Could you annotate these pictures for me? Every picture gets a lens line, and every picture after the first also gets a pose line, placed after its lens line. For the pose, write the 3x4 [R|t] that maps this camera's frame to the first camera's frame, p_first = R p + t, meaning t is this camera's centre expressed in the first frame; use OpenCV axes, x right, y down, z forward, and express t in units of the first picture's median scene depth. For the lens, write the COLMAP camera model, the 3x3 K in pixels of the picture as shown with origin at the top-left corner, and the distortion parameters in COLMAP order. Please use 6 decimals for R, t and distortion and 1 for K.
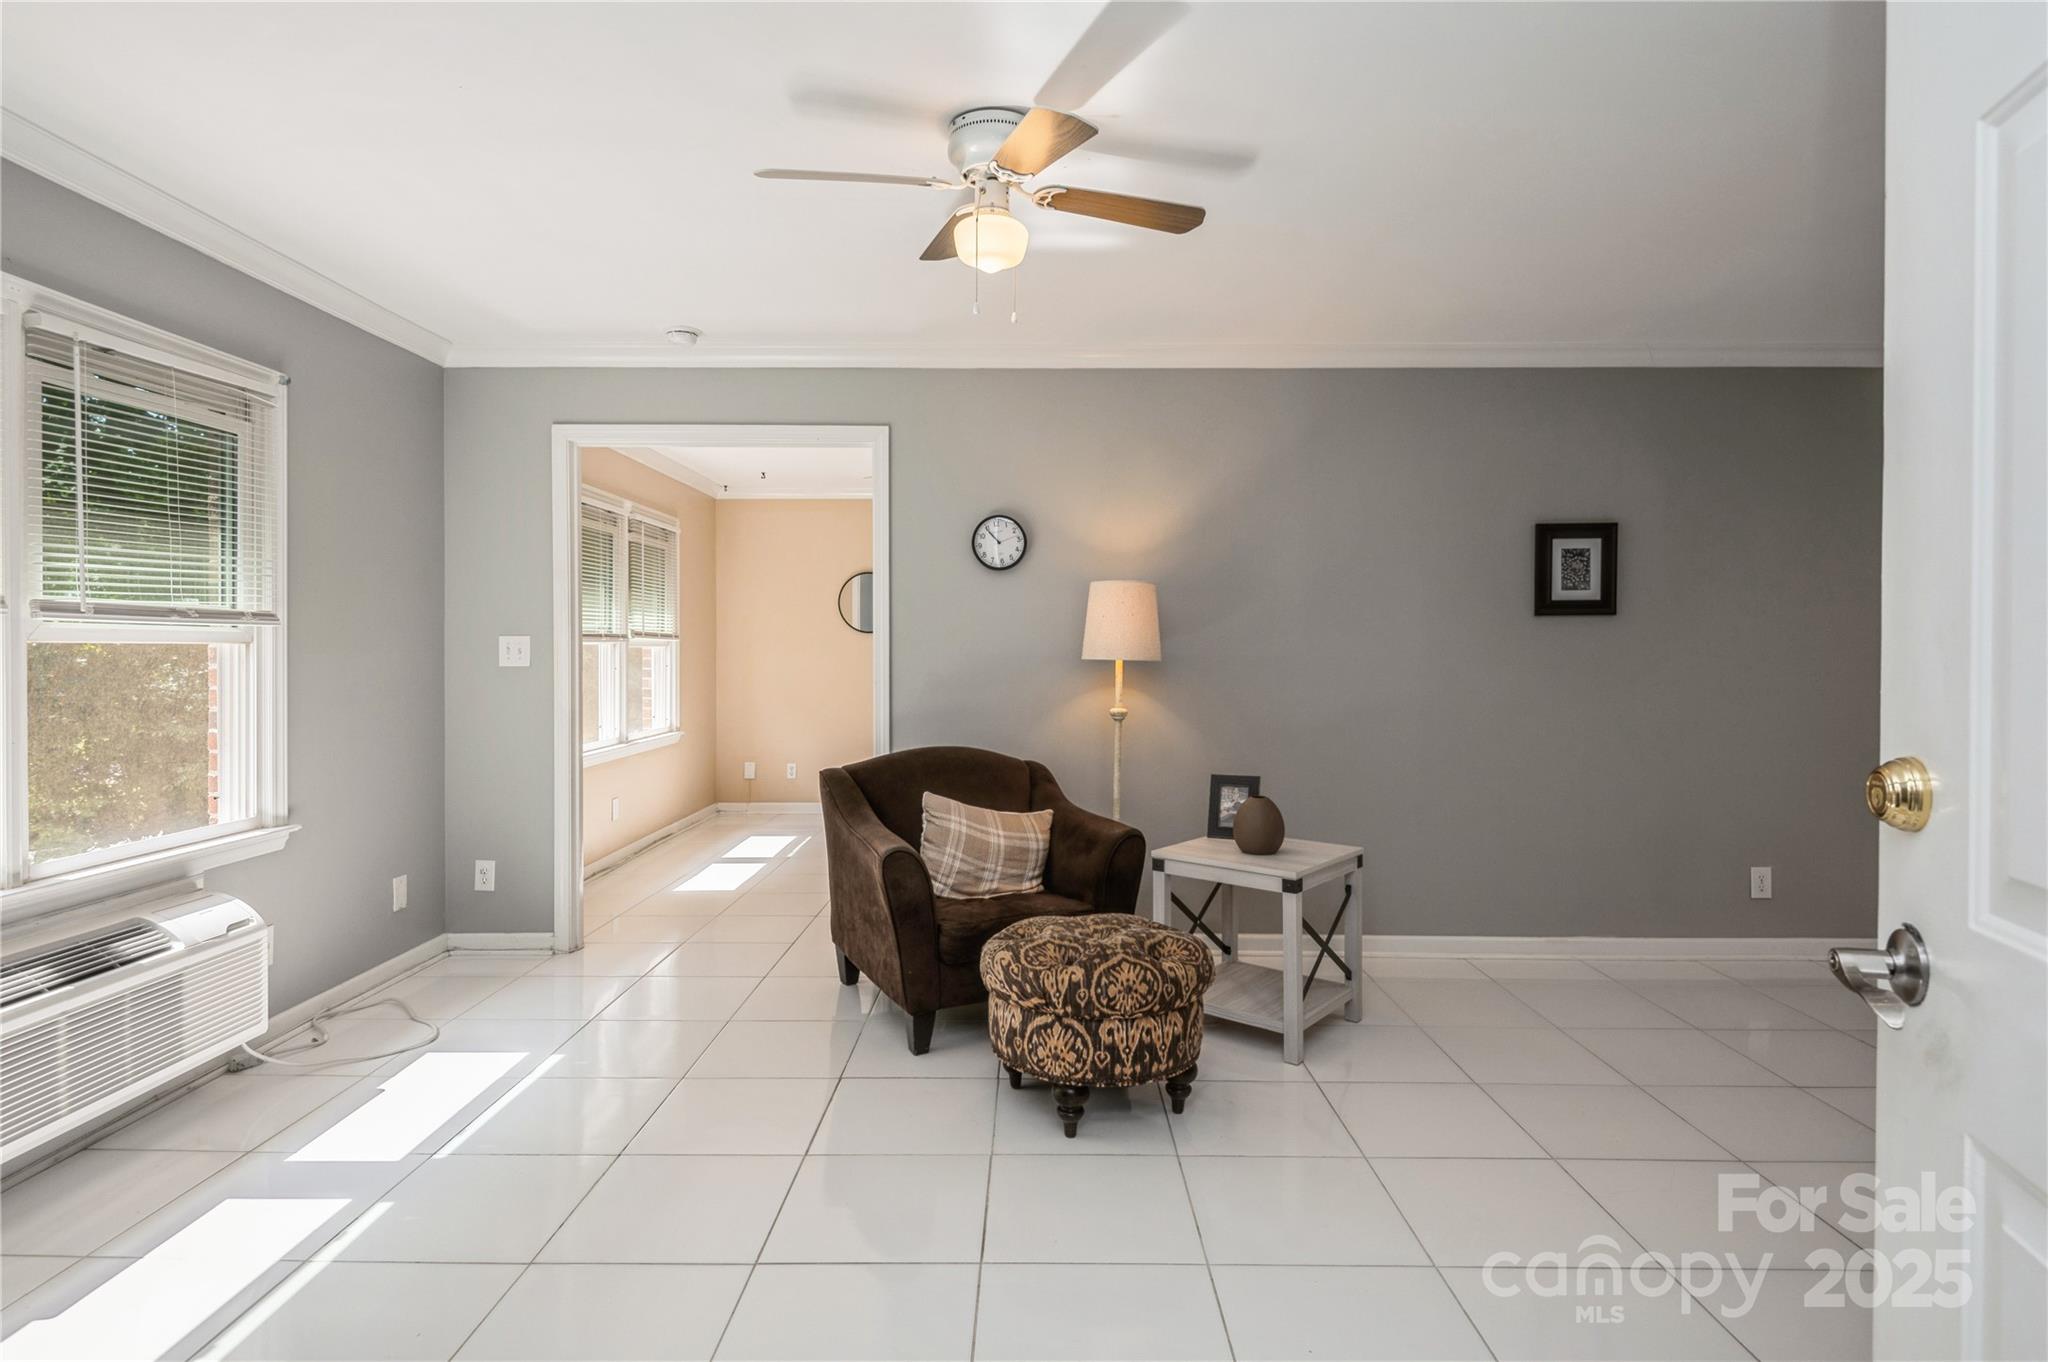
lens RADIAL K [[1077.1, 0, 1024.7], [0, 1077.1, 662.9], [0, 0, 1]] dist [0.020623, -0.009403]
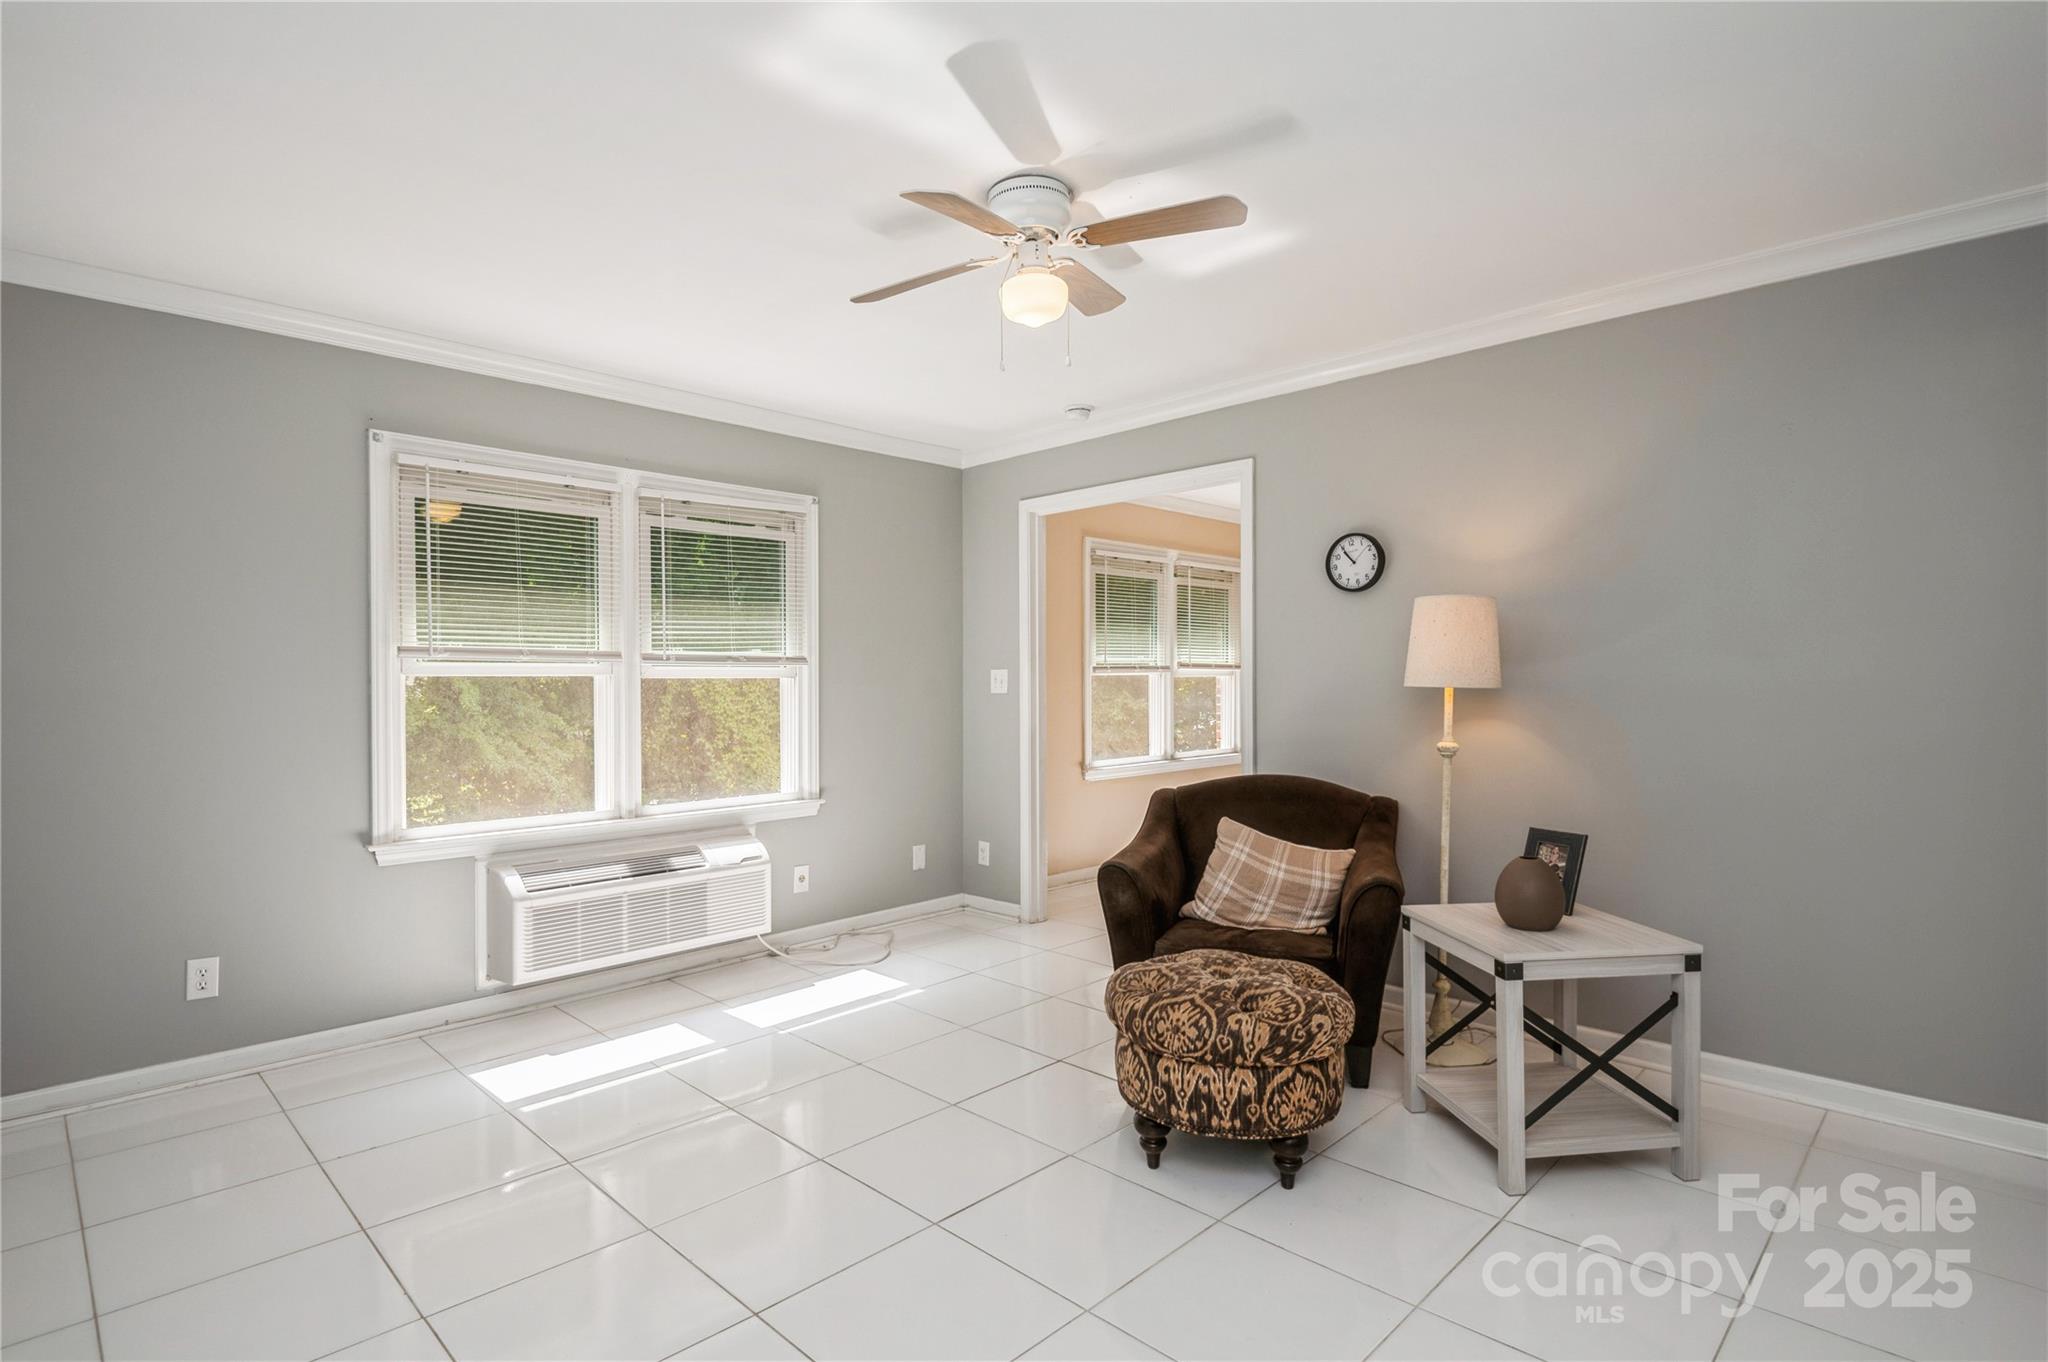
lens RADIAL K [[1018.1, 0, 1017.0], [0, 1018.1, 693.8], [0, 0, 1]] dist [0.017369, -0.013453]
pose [[0.710217, 0.002082, -0.703980, 0.492098], [-0.000645, 0.999997, 0.002306, 0.001235], [0.703983, -0.001183, 0.710216, 0.198461]]
